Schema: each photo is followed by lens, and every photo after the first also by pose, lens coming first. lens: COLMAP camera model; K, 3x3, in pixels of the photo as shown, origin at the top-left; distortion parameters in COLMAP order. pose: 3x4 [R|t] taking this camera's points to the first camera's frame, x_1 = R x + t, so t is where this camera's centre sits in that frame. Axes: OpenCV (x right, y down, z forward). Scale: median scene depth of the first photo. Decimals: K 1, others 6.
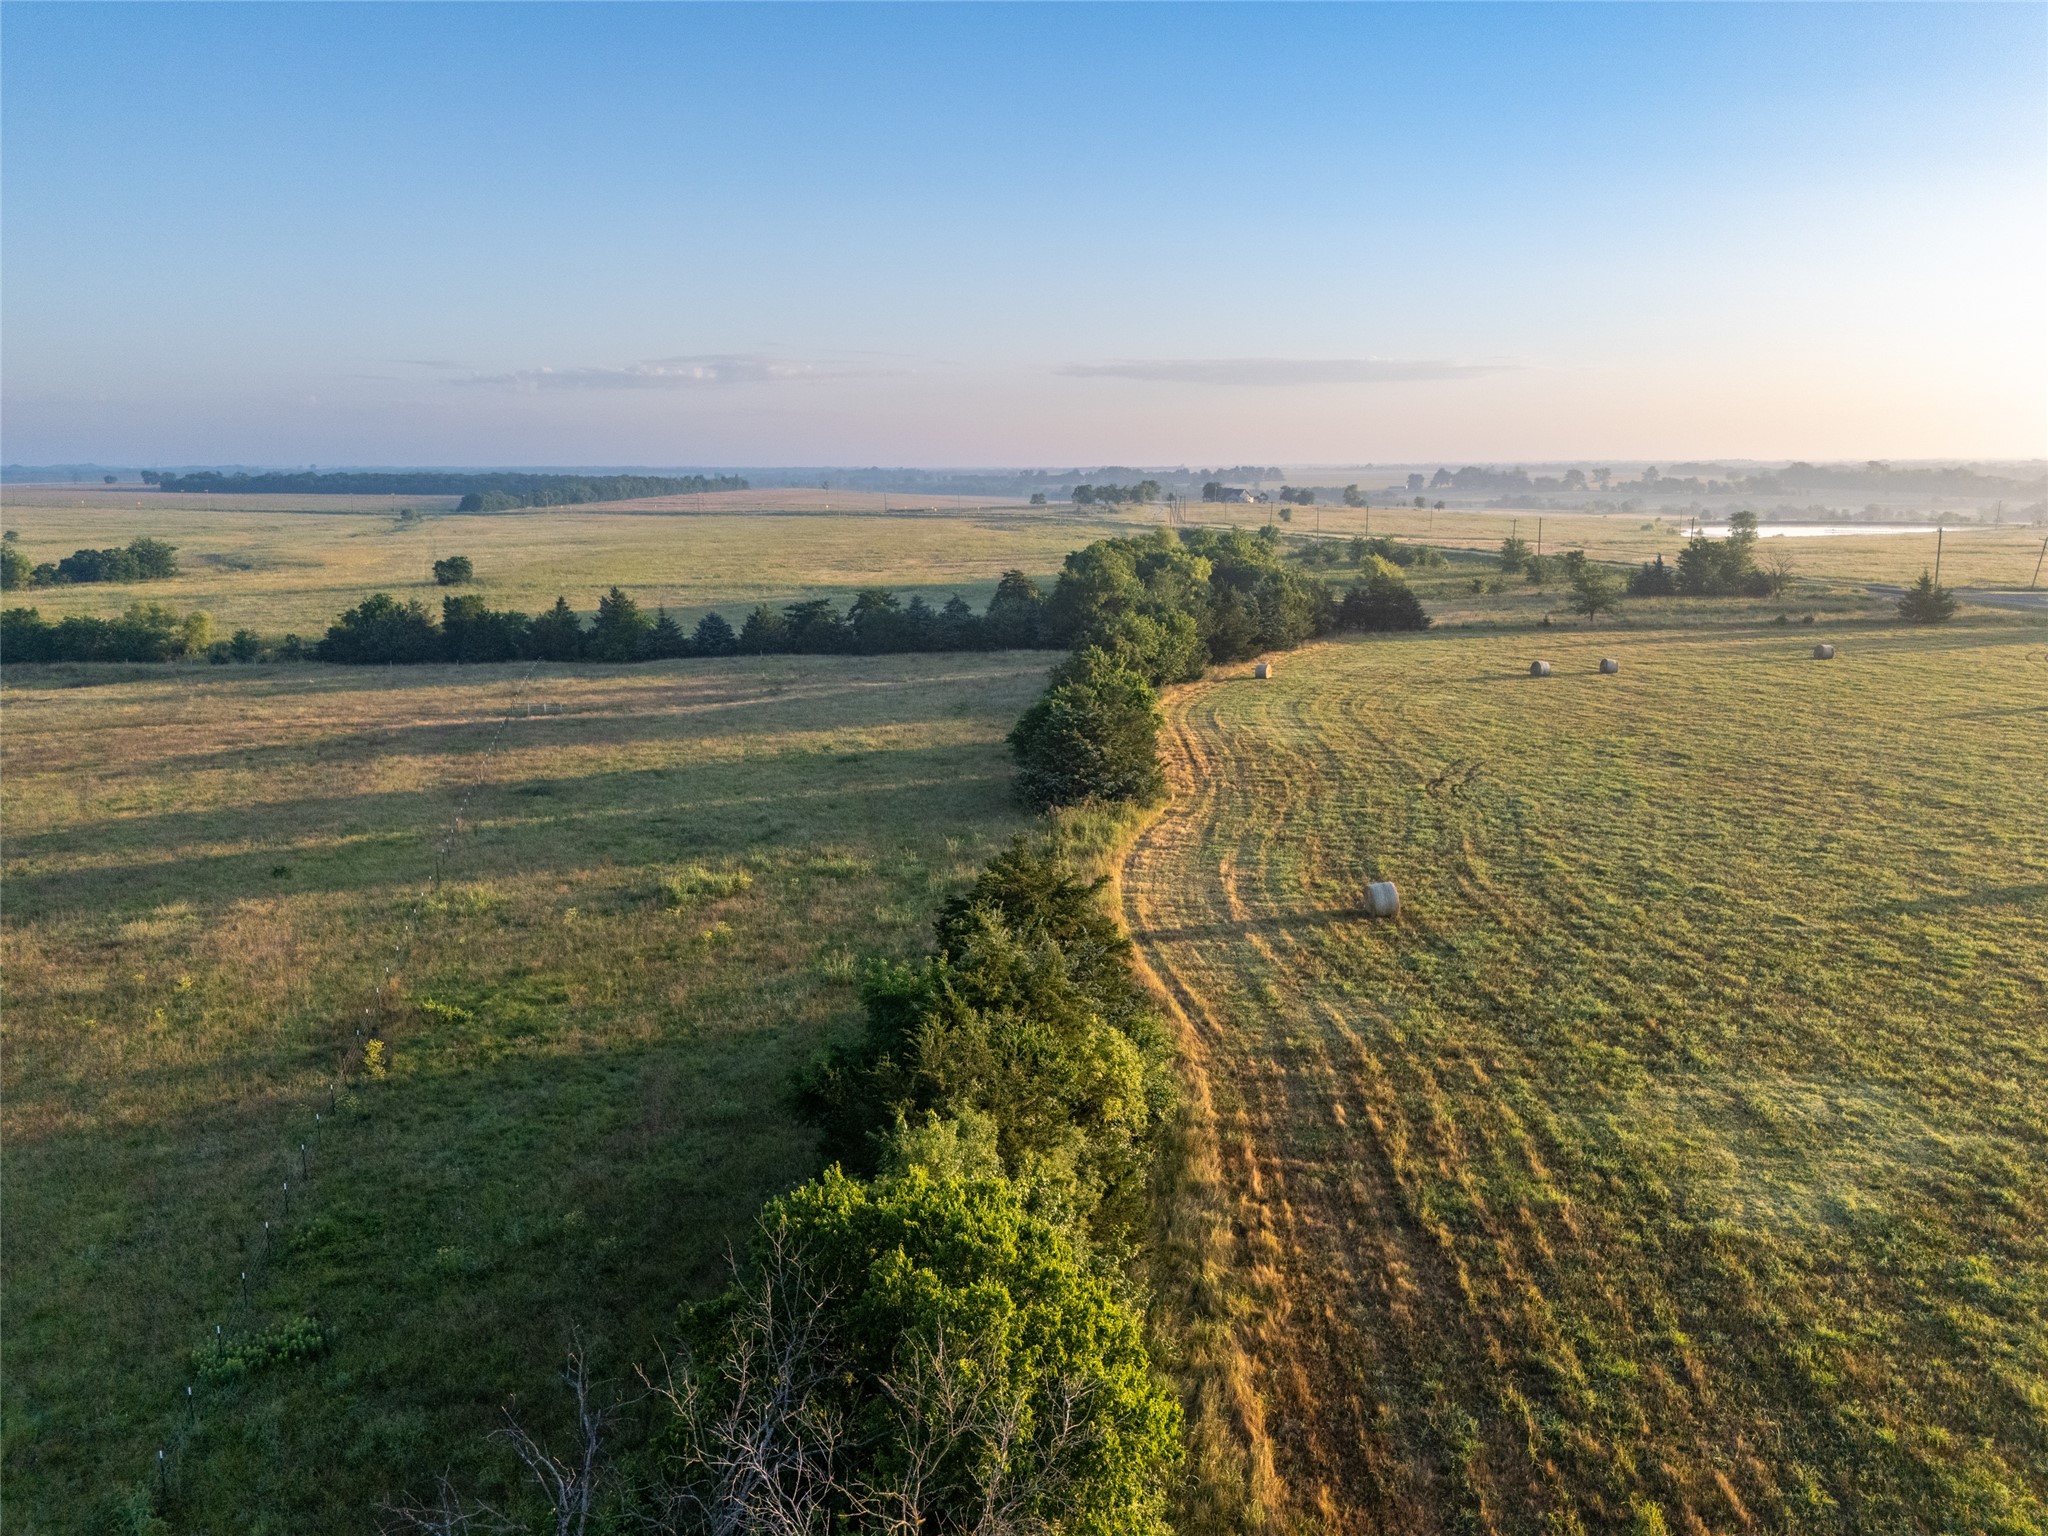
lens RADIAL K [[1460.4, 0, 1024.0], [0, 1460.4, 768.0], [0, 0, 1]] dist [0.127897, -0.176145]
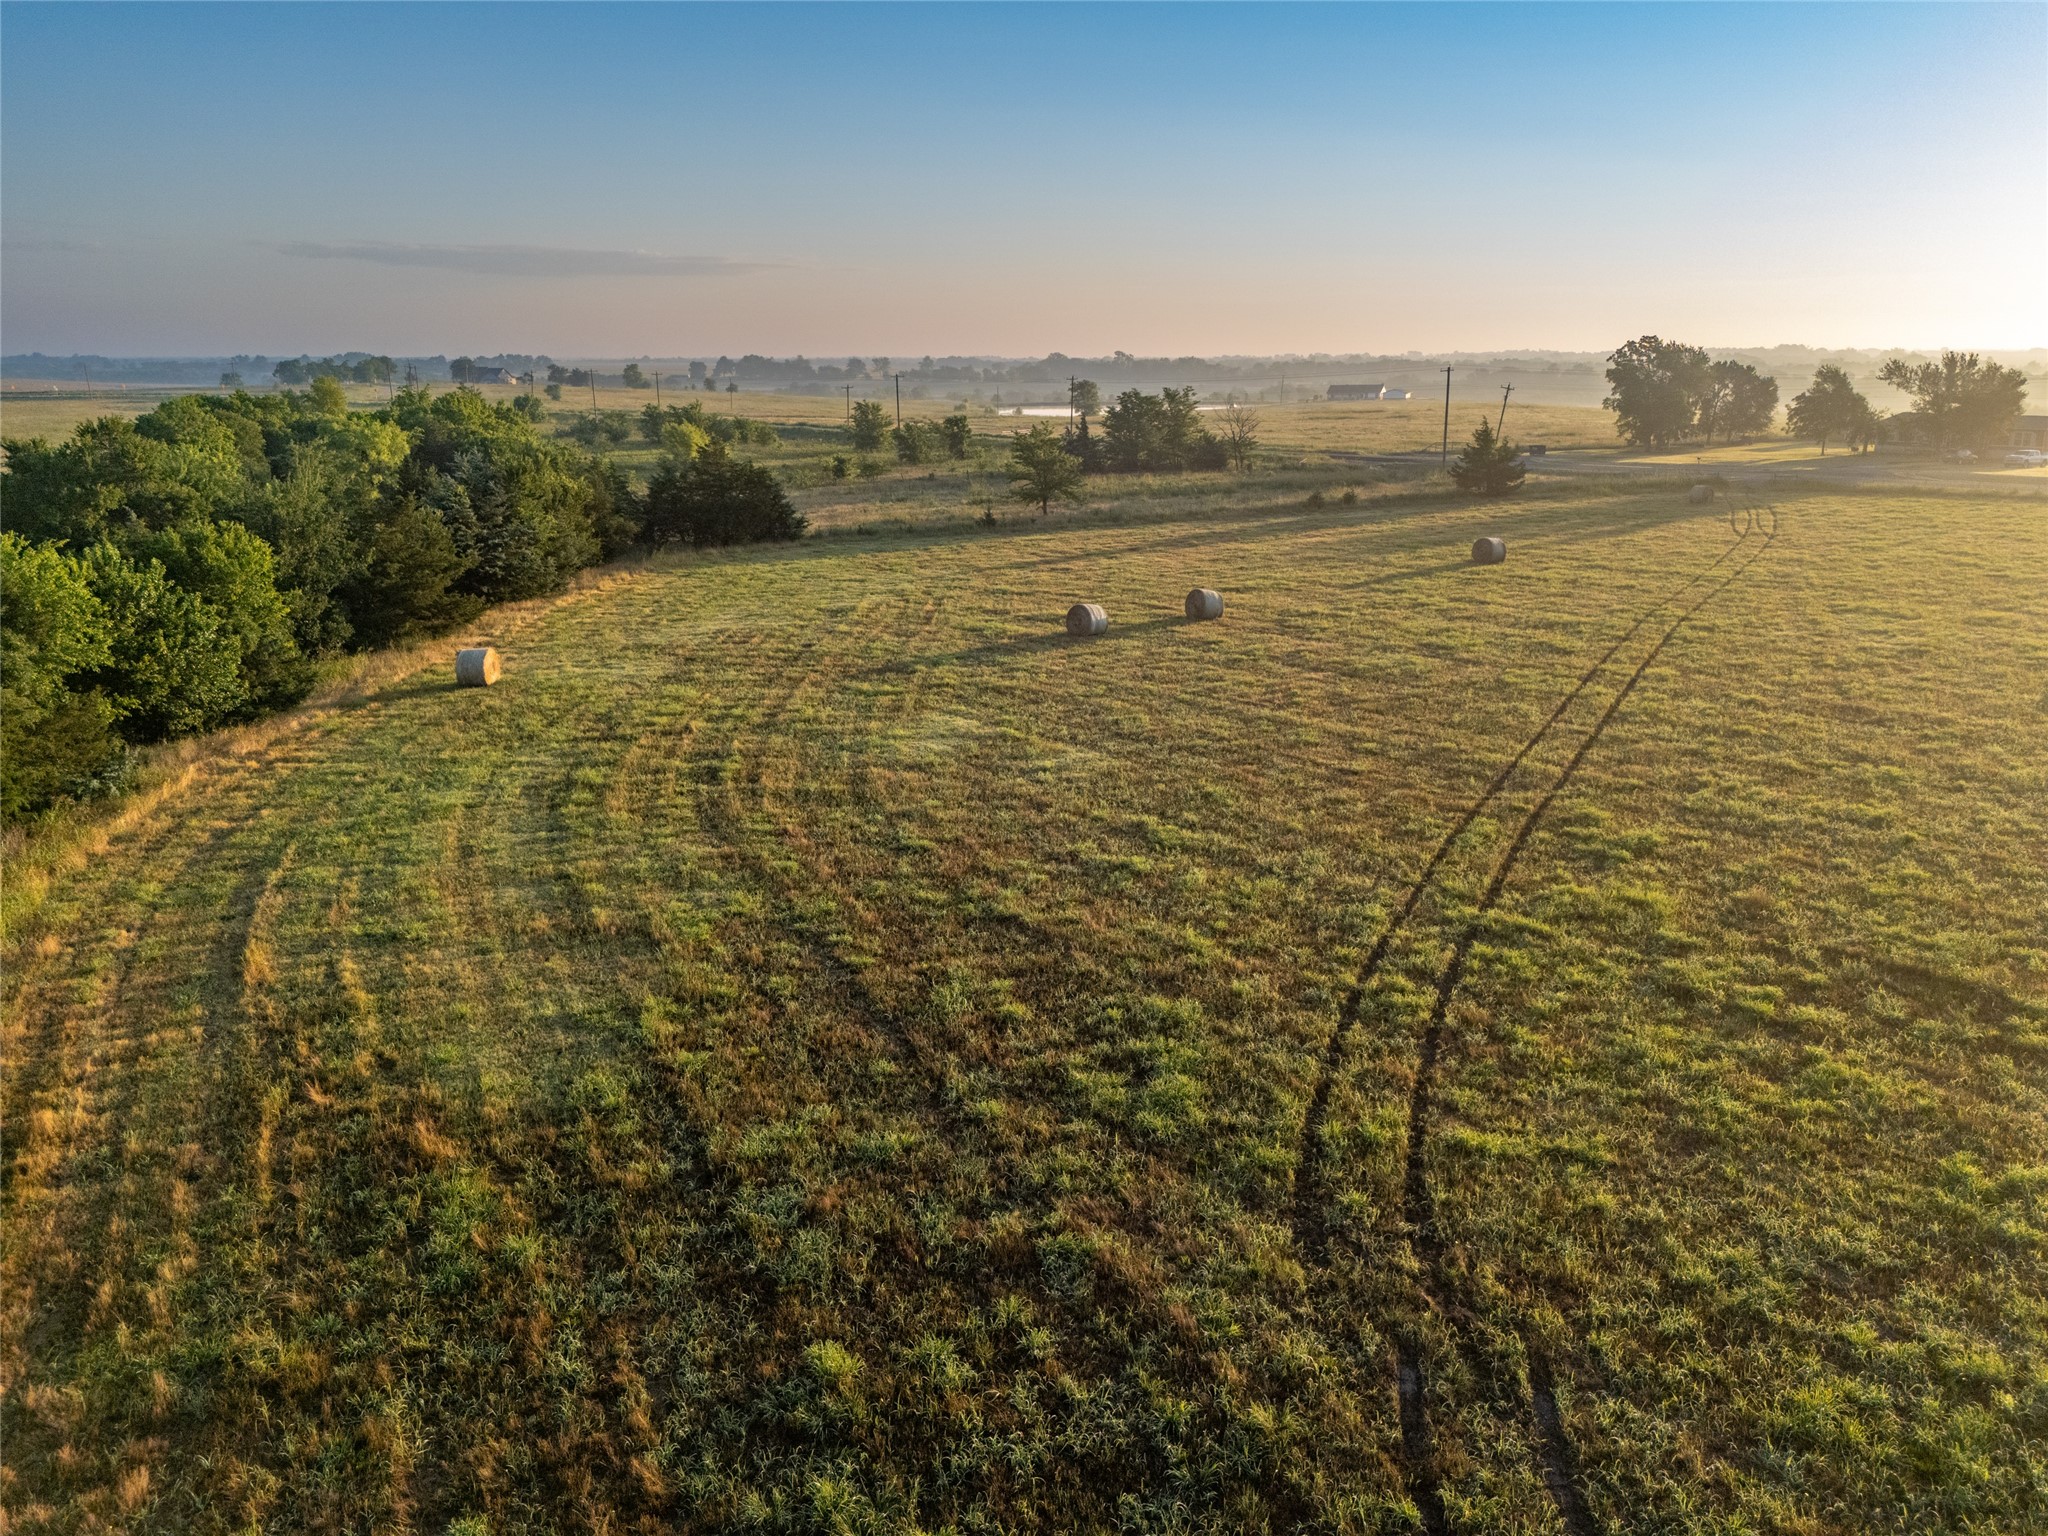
lens RADIAL K [[1460.4, 0, 1024.0], [0, 1460.4, 768.0], [0, 0, 1]] dist [0.127897, -0.176145]
pose [[0.893149, -0.118204, 0.433949, 0.097299], [0.088776, 0.992197, 0.087547, -0.050361], [-0.440912, -0.039668, 0.896674, 0.469822]]
